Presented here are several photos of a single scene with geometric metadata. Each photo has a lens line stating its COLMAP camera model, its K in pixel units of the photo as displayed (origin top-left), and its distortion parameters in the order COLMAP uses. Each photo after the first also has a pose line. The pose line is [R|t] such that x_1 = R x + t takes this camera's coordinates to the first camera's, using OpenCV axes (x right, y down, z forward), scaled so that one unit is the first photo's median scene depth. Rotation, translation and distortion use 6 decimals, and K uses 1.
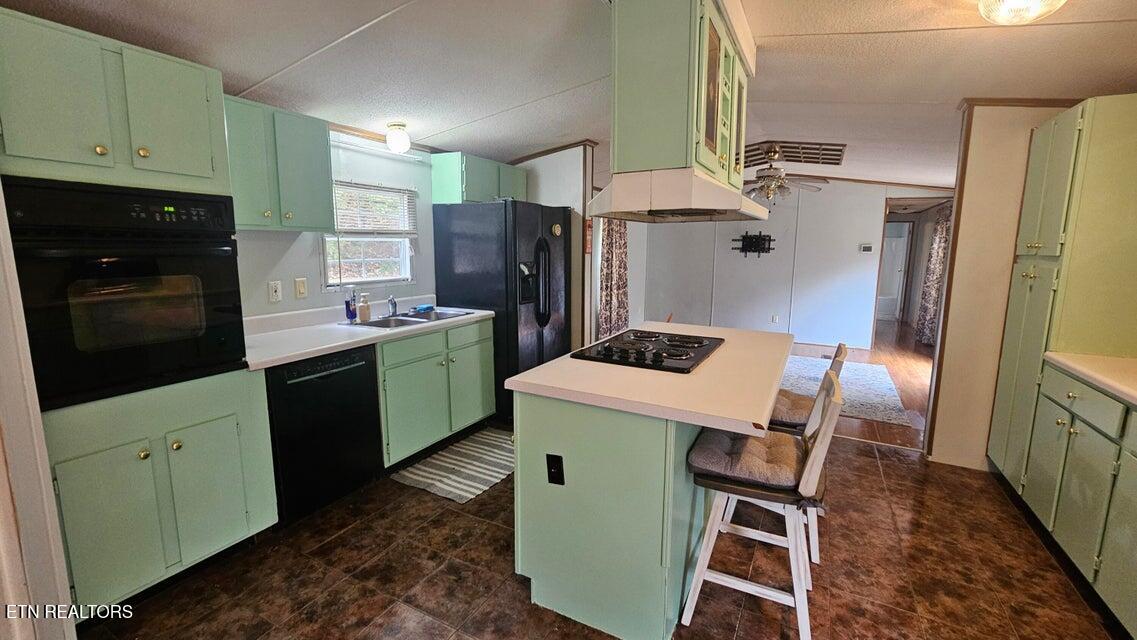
lens RADIAL K [[463.5, 0, 568.1], [0, 463.5, 314.8], [0, 0, 1]] dist [-0.000972, 0.000087]
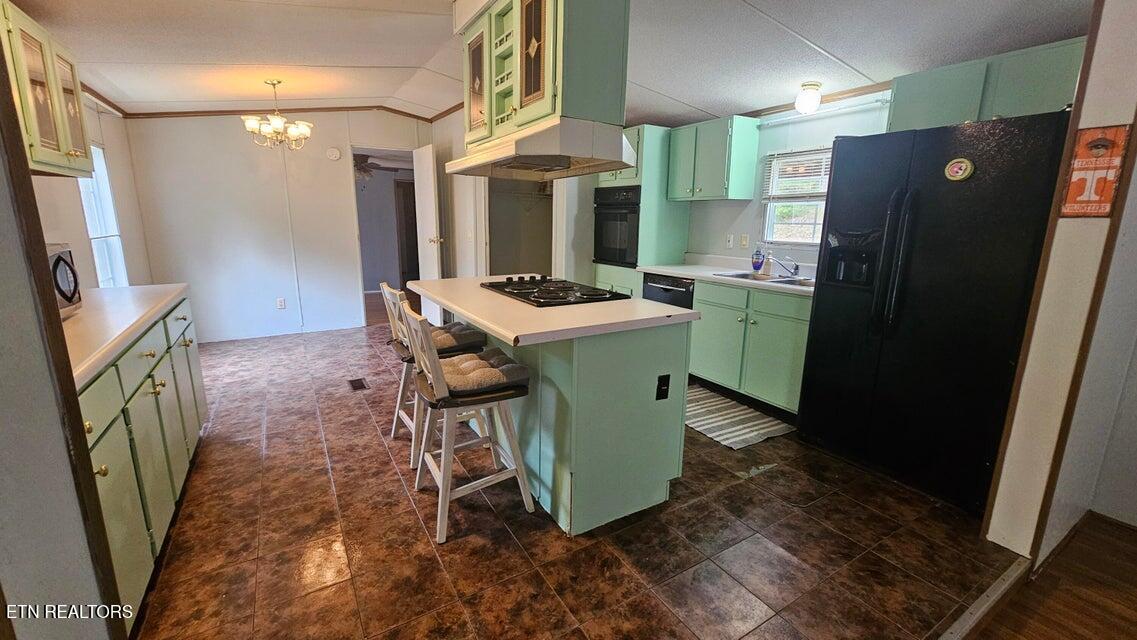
lens RADIAL K [[463.5, 0, 568.1], [0, 463.5, 314.8], [0, 0, 1]] dist [-0.000972, 0.000087]
pose [[-0.494078, 0.162412, -0.854113, 0.831759], [-0.146759, 0.952720, 0.266057, -0.130296], [0.856941, 0.256802, -0.446883, 1.143854]]
